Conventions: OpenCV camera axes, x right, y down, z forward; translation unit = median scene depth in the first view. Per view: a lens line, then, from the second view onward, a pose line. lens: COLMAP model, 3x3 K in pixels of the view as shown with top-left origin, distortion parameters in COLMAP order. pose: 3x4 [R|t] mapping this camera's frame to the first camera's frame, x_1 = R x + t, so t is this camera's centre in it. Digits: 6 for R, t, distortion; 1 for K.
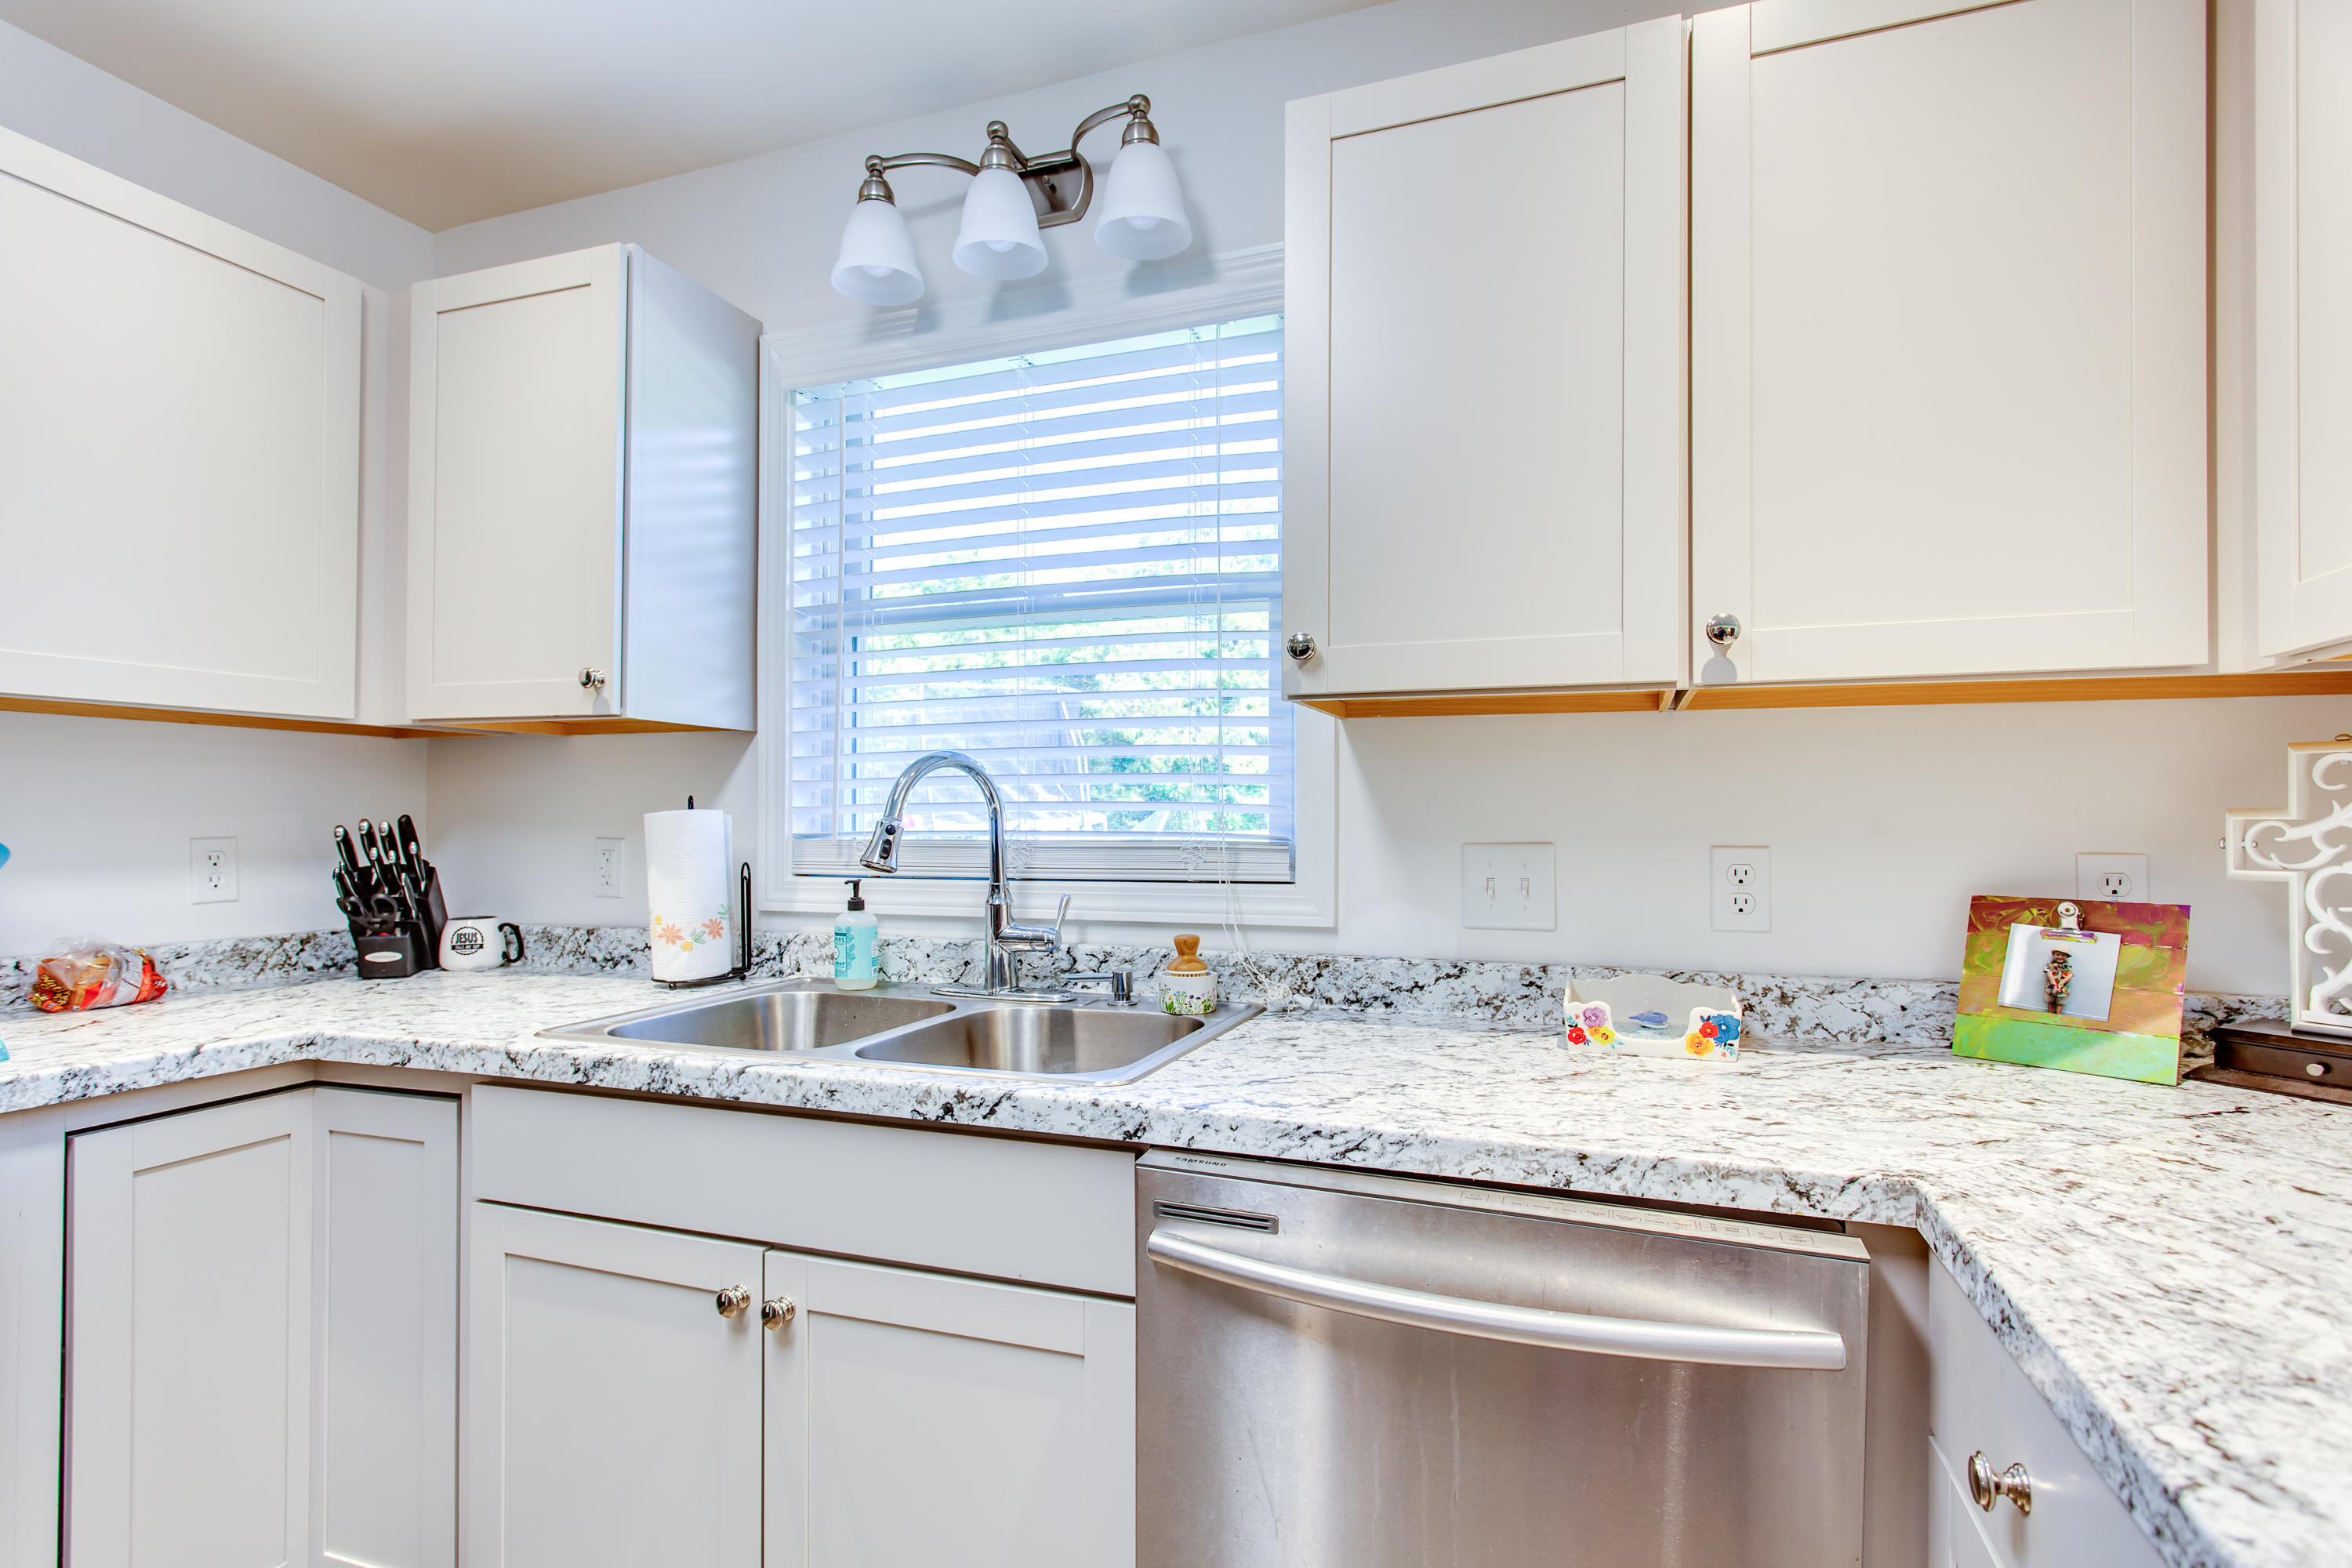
lens RADIAL K [[1185.5, 0, 1269.3], [0, 1185.5, 809.2], [0, 0, 1]] dist [0.009061, -0.000122]
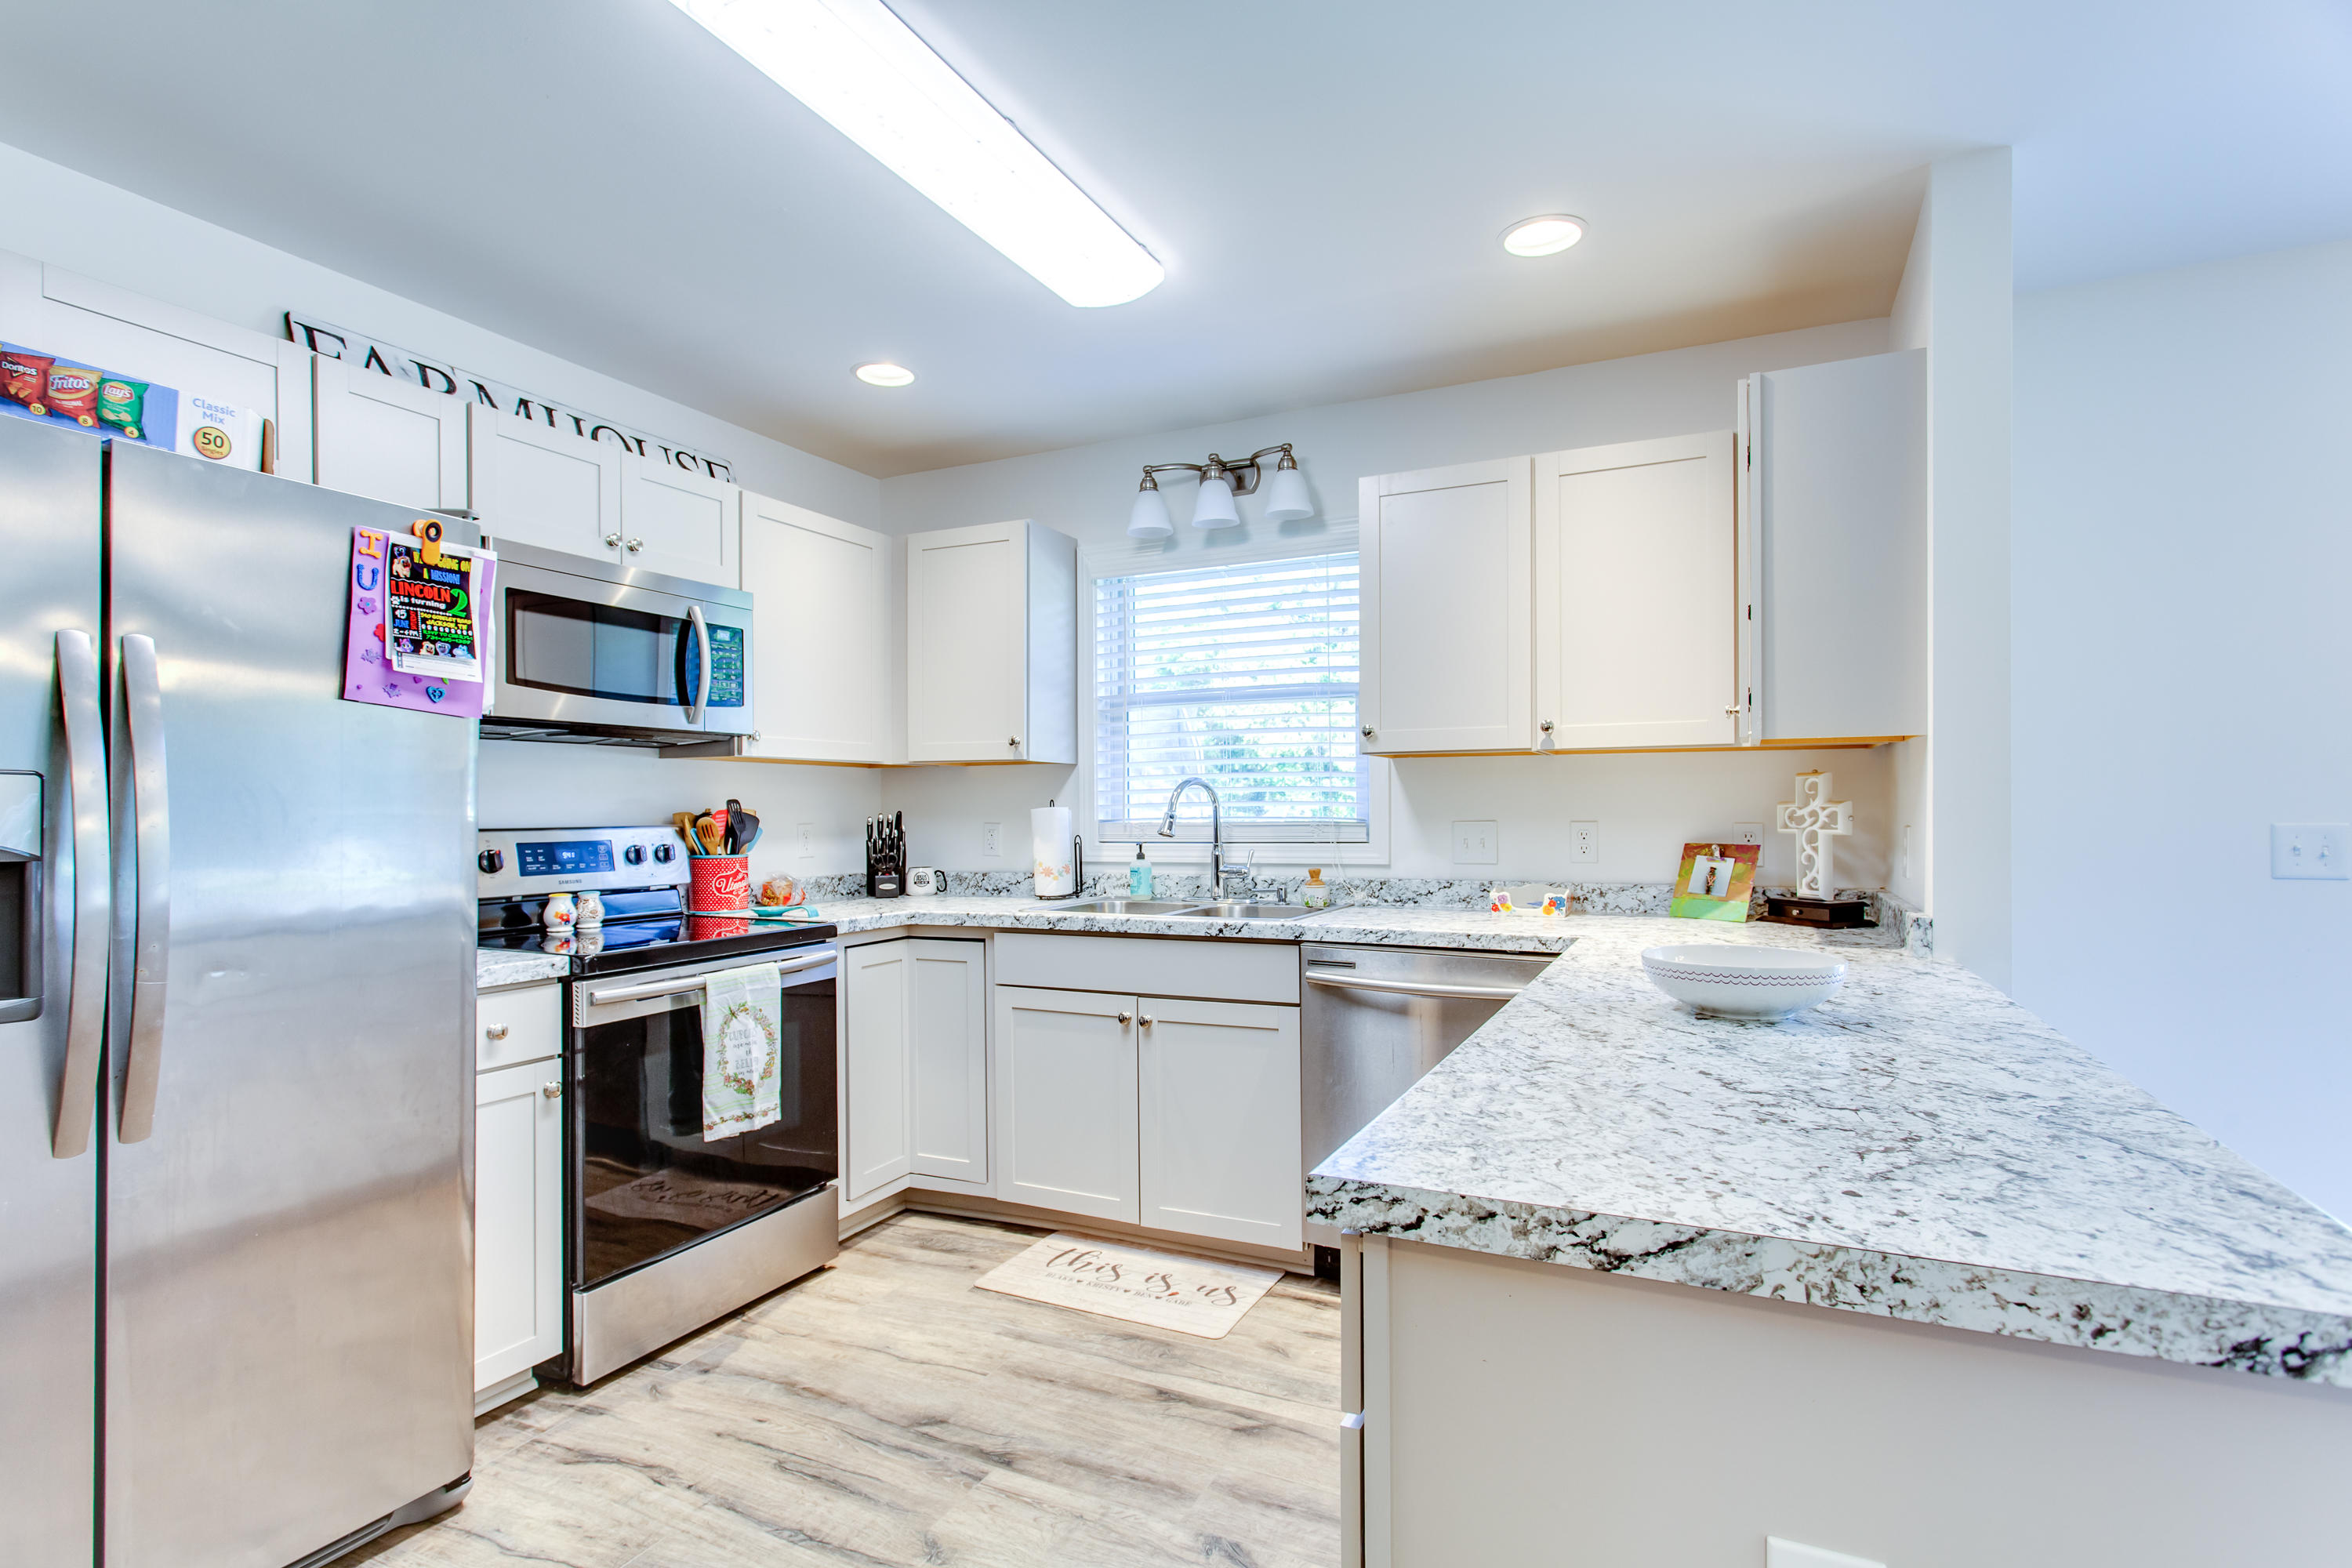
lens RADIAL K [[1185.5, 0, 1262.4], [0, 1185.5, 823.9], [0, 0, 1]] dist [0.009061, -0.000122]
pose [[0.995485, -0.006874, -0.094672, 0.033083], [0.008839, 0.999754, 0.020354, -0.010523], [0.094509, -0.021099, 0.995300, -1.013662]]
